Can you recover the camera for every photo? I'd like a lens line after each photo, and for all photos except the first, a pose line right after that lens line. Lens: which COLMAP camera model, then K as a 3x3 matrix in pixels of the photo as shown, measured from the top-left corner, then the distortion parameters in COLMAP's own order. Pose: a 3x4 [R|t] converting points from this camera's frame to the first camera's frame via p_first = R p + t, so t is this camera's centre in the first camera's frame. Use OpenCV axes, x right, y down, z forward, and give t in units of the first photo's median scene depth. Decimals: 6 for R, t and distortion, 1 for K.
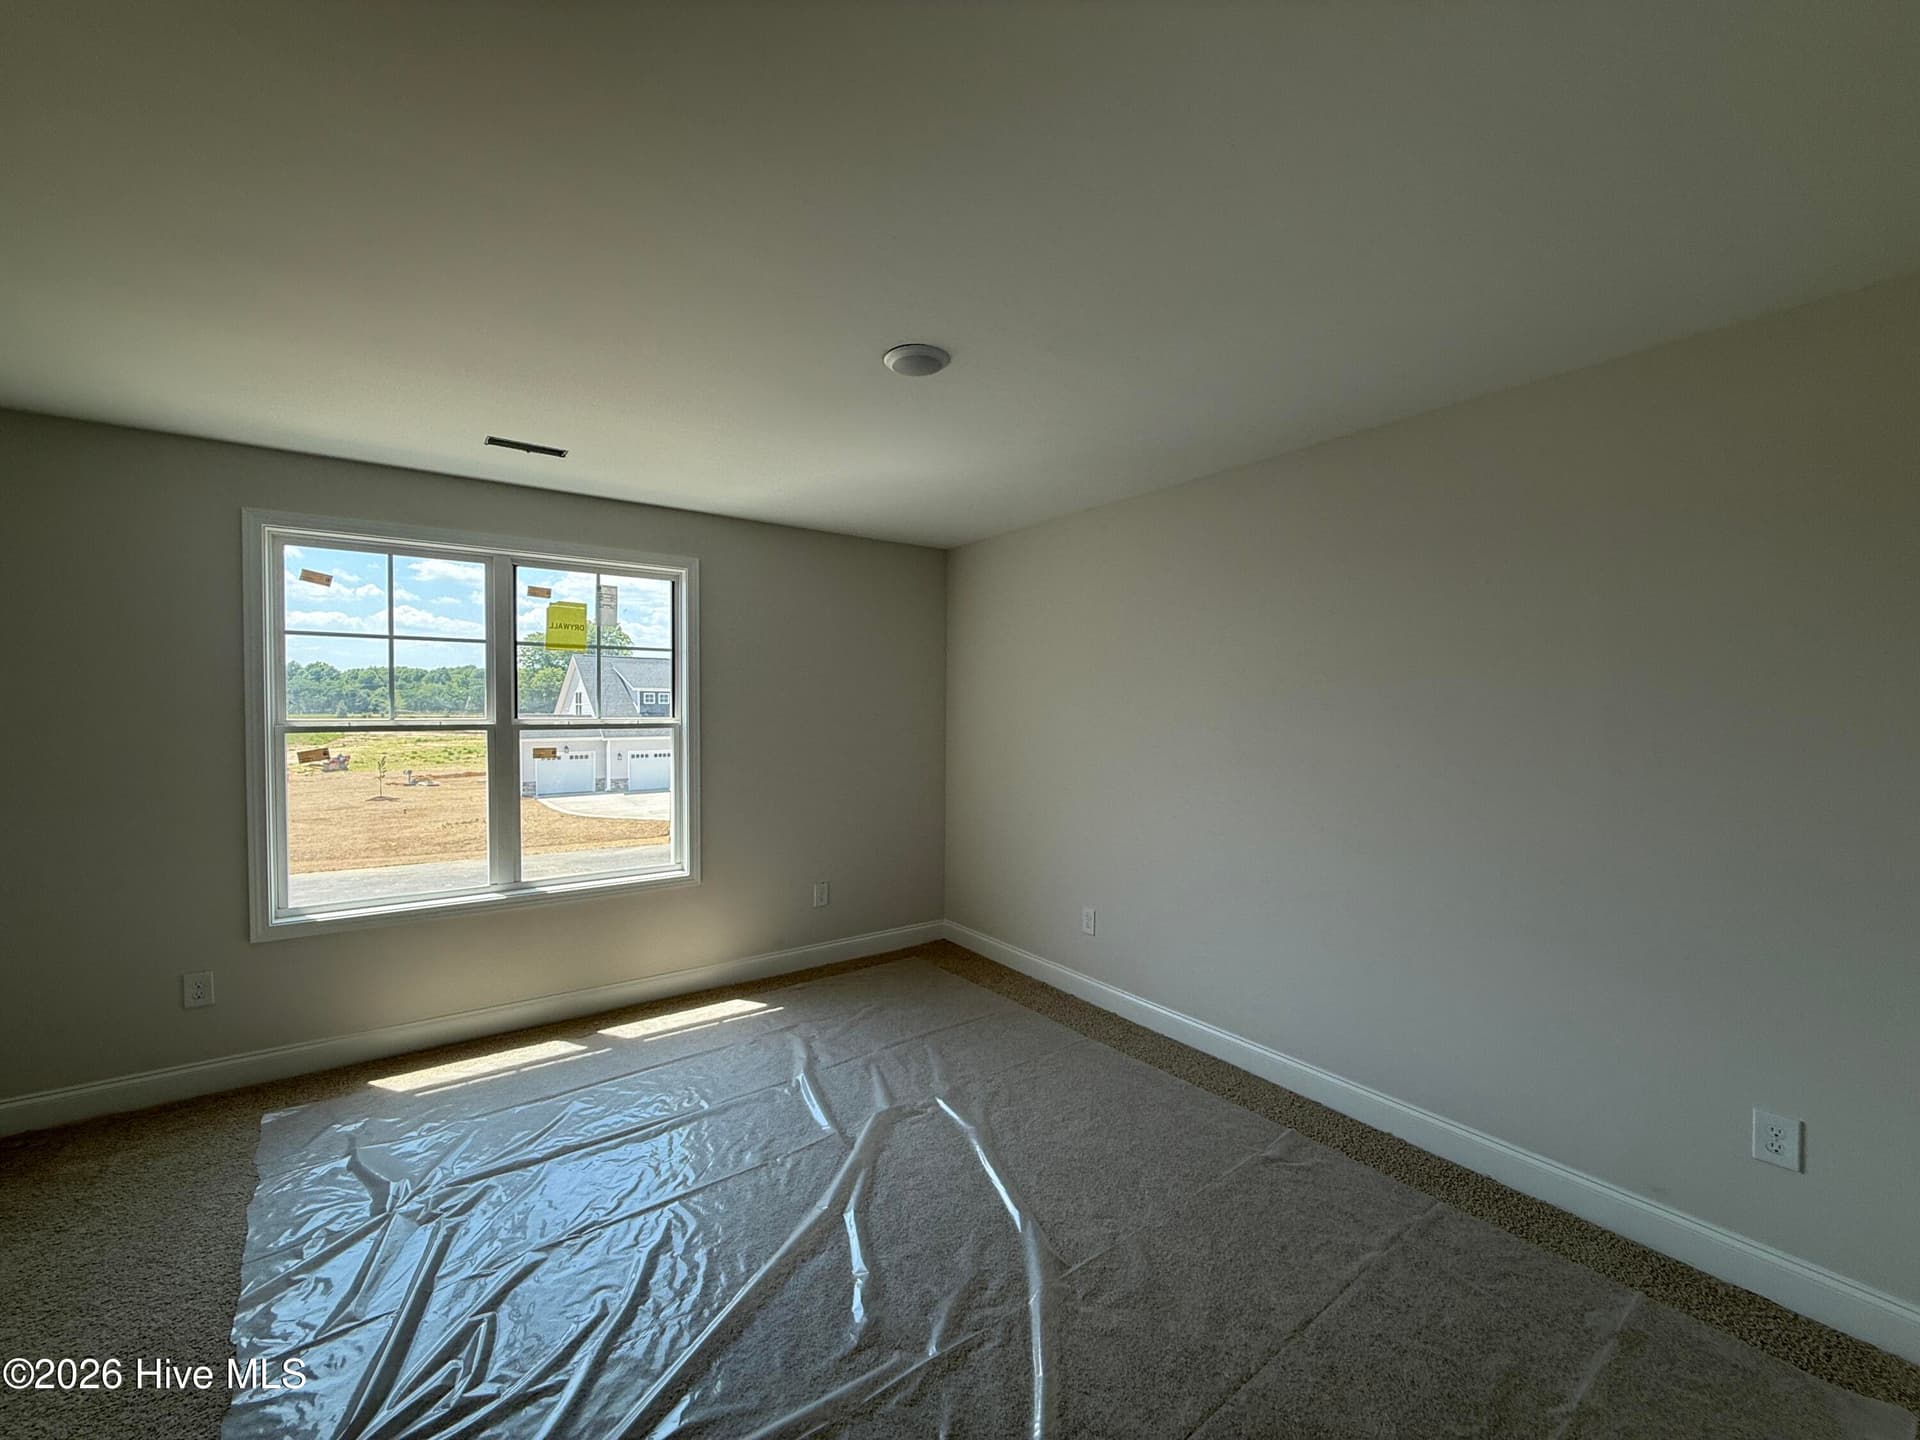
lens RADIAL K [[767.3, 0, 960.8], [0, 767.3, 722.8], [0, 0, 1]] dist [0.001231, 0.000136]
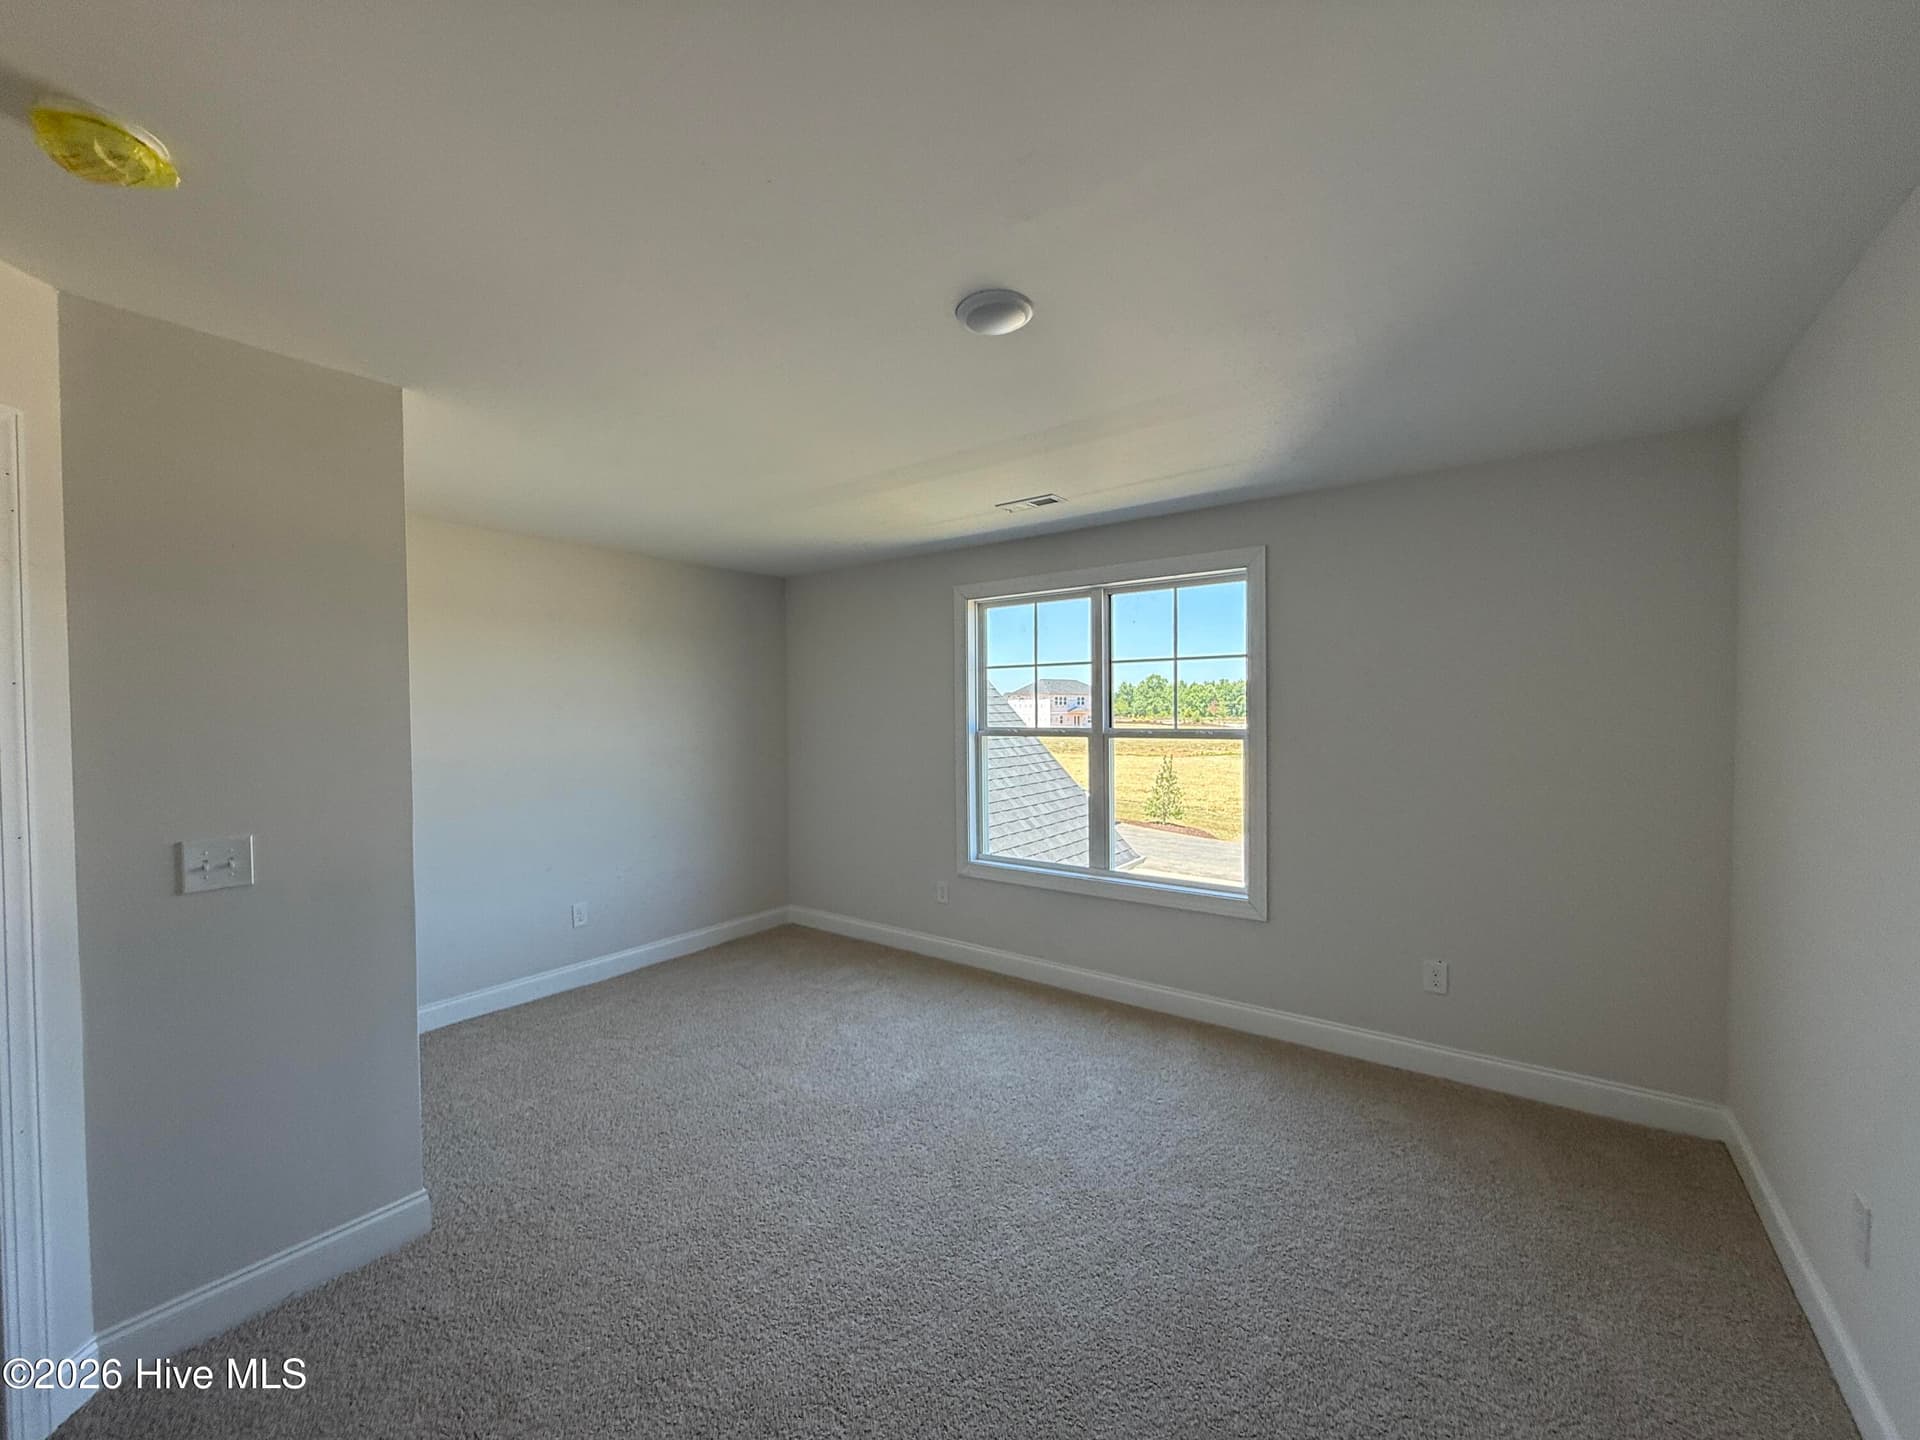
lens RADIAL K [[818.2, 0, 942.1], [0, 818.2, 734.4], [0, 0, 1]] dist [-0.002515, 0.002127]
pose [[0.261301, 0.005835, -0.965240, 0.558844], [-0.025927, 0.999663, -0.000976, 0.013256], [0.964909, 0.025281, 0.261365, 0.453163]]
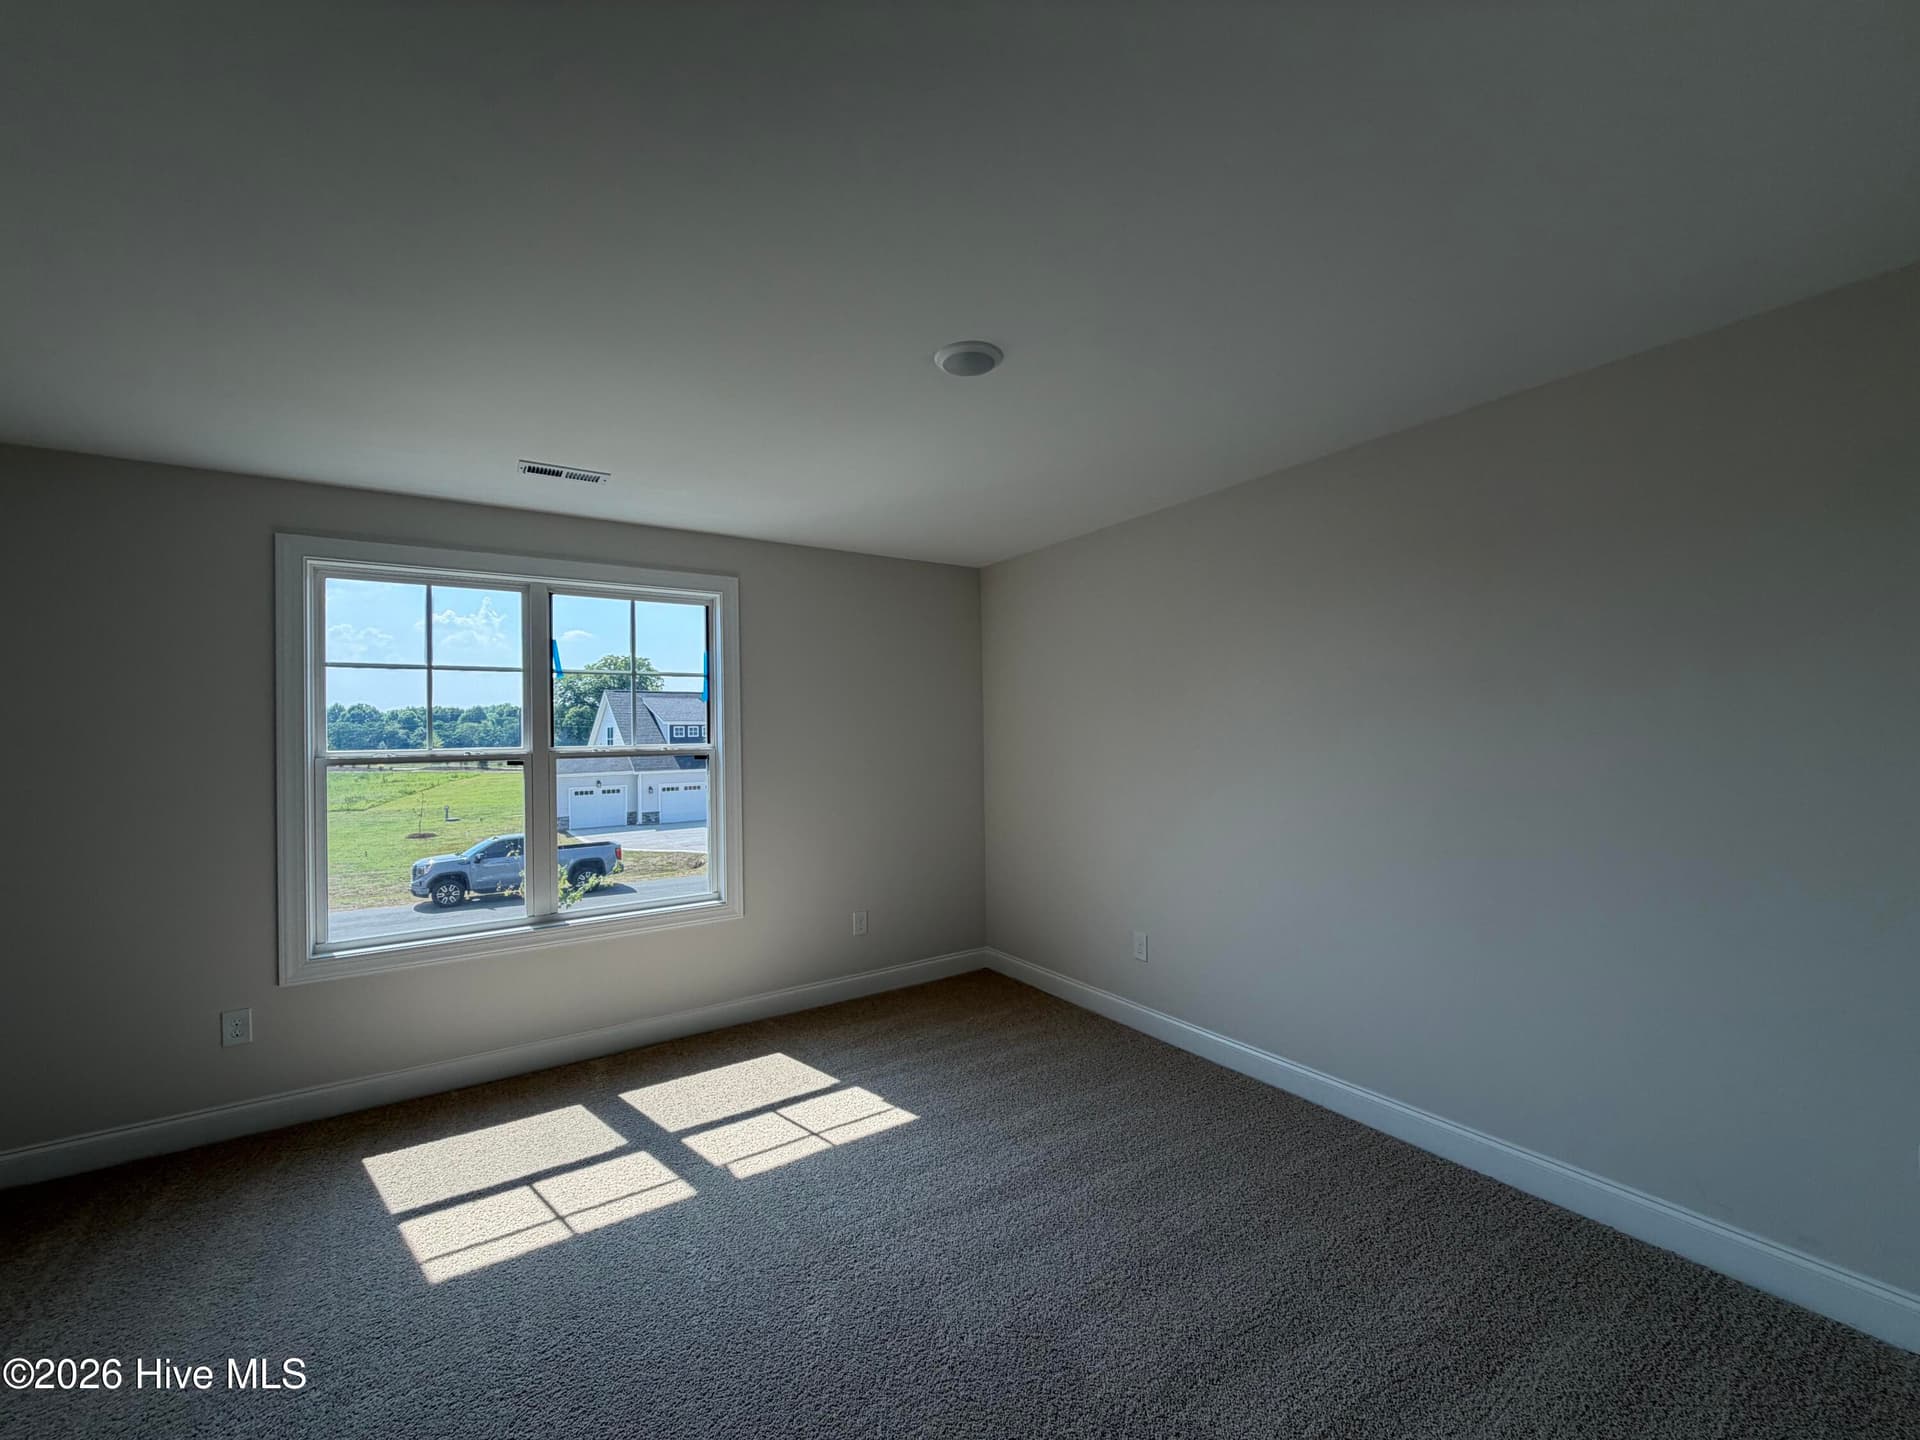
lens RADIAL K [[767.3, 0, 960.2], [0, 767.3, 723.6], [0, 0, 1]] dist [0.001231, 0.000136]
pose [[0.999199, -0.022292, -0.033224, -0.021561], [0.021115, 0.999151, -0.035370, 0.010417], [0.033985, 0.034640, 0.998822, 0.030082]]
